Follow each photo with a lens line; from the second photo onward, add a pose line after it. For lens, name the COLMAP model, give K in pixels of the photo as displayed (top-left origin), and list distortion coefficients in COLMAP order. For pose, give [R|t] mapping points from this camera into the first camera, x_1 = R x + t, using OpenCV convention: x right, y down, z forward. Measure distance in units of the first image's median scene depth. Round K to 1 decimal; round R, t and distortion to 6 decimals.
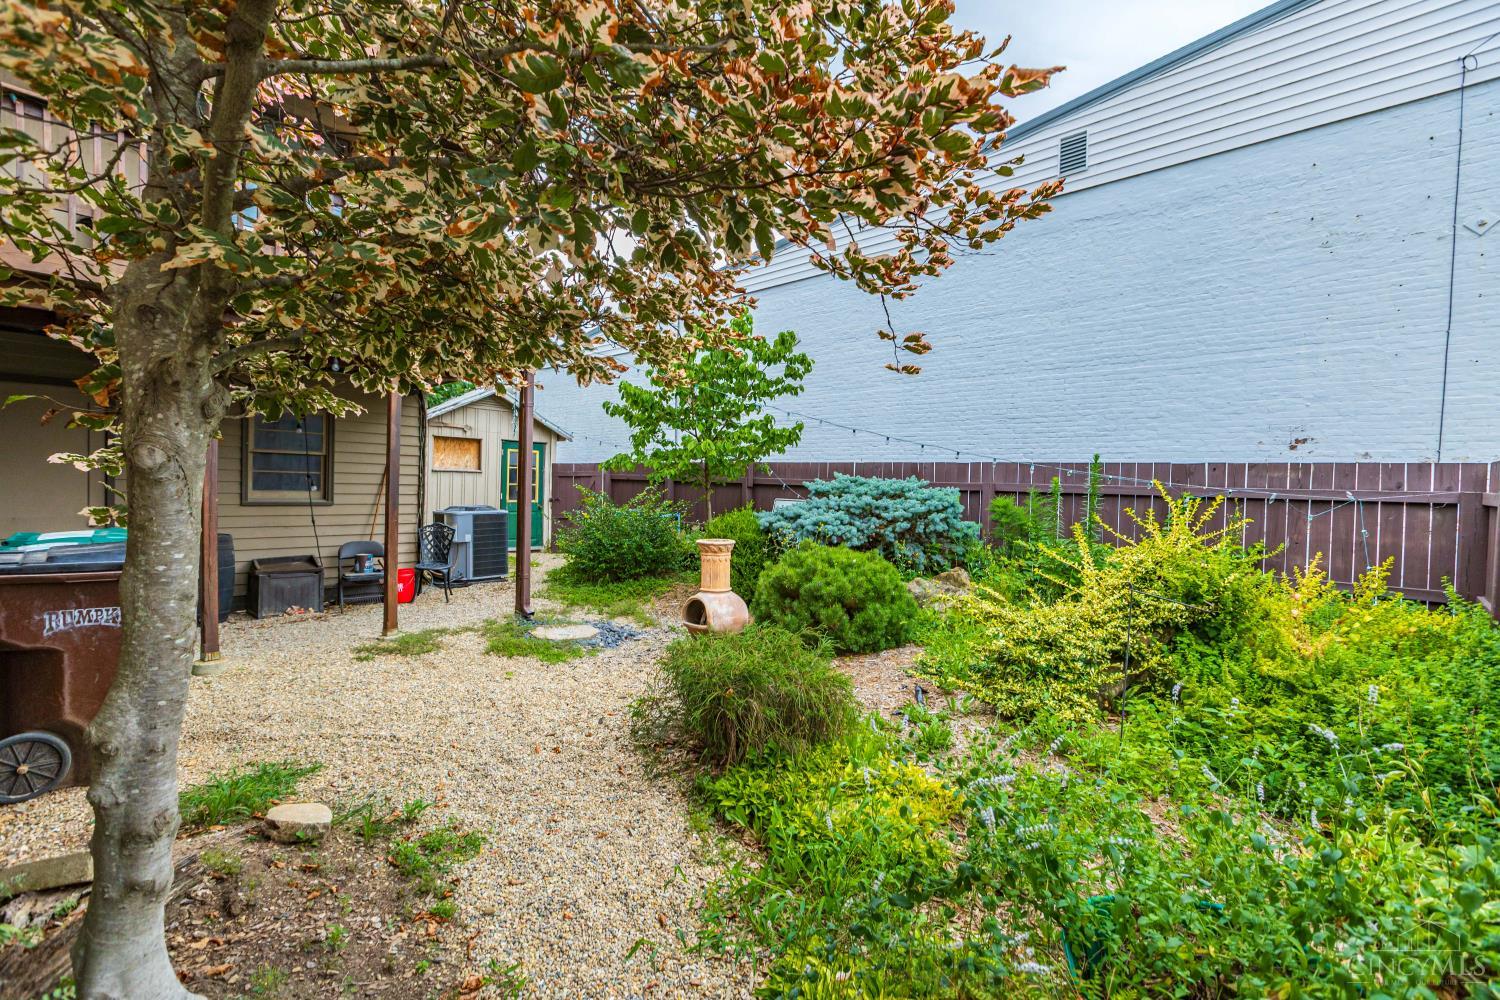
lens RADIAL K [[668.9, 0, 750.0], [0, 668.9, 500.0], [0, 0, 1]] dist [-0.000949, -0.000138]
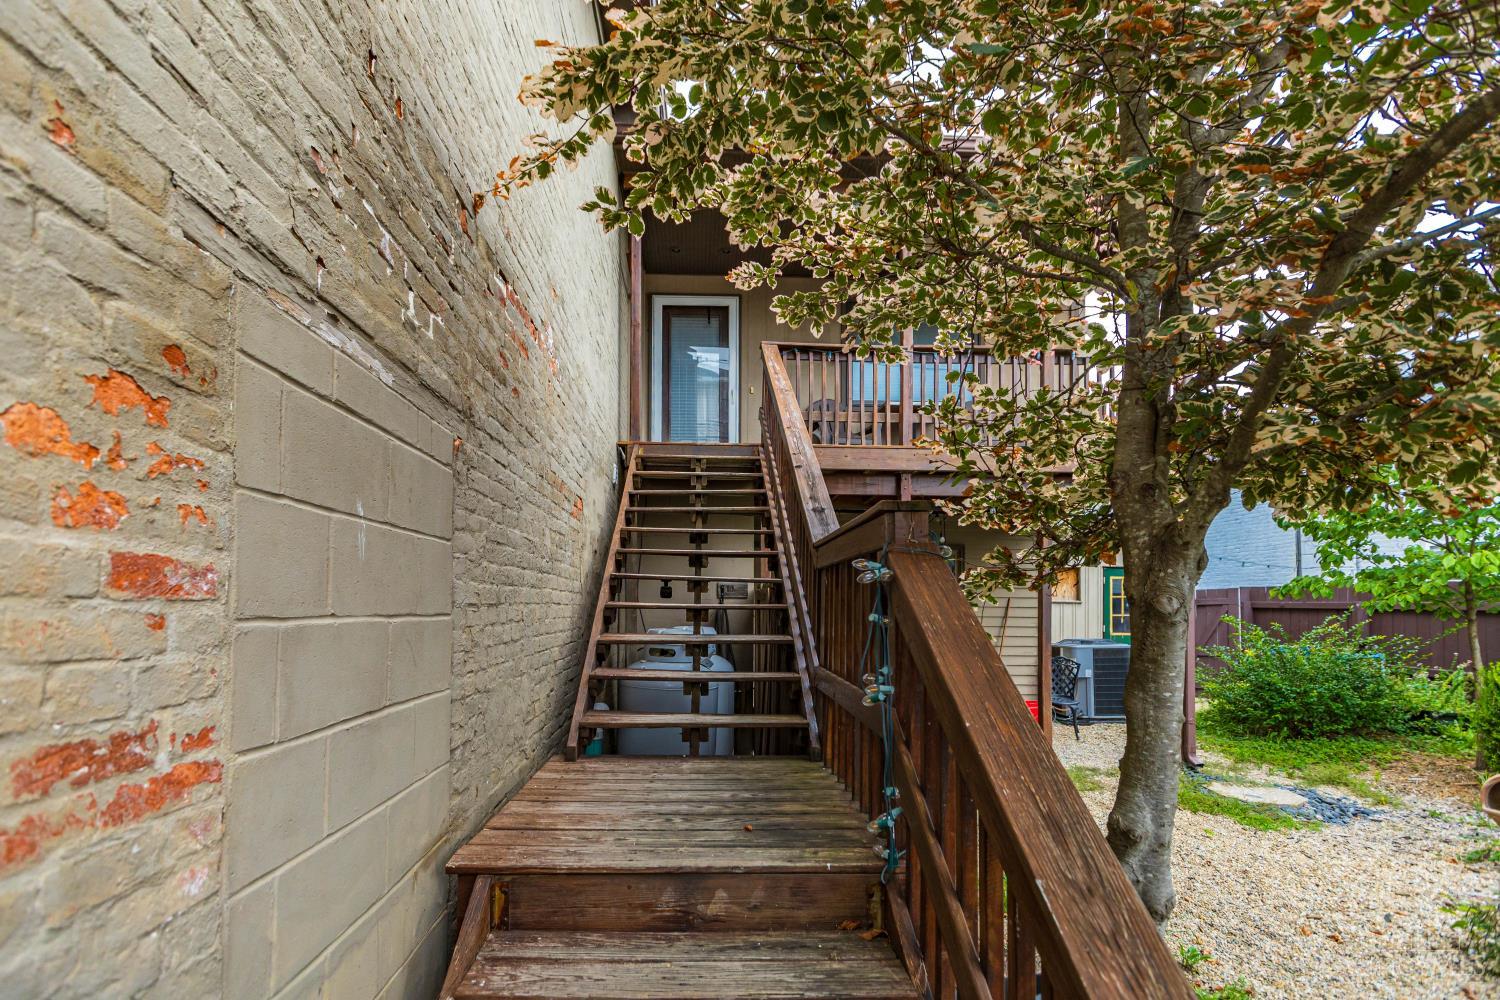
lens RADIAL K [[704.9, 0, 747.9], [0, 704.9, 596.2], [0, 0, 1]] dist [0.001598, 0.000162]
pose [[0.695019, -0.030128, -0.718360, -0.076144], [-0.006316, 0.998827, -0.048001, -0.001785], [0.718964, 0.037899, 0.694013, -0.072198]]
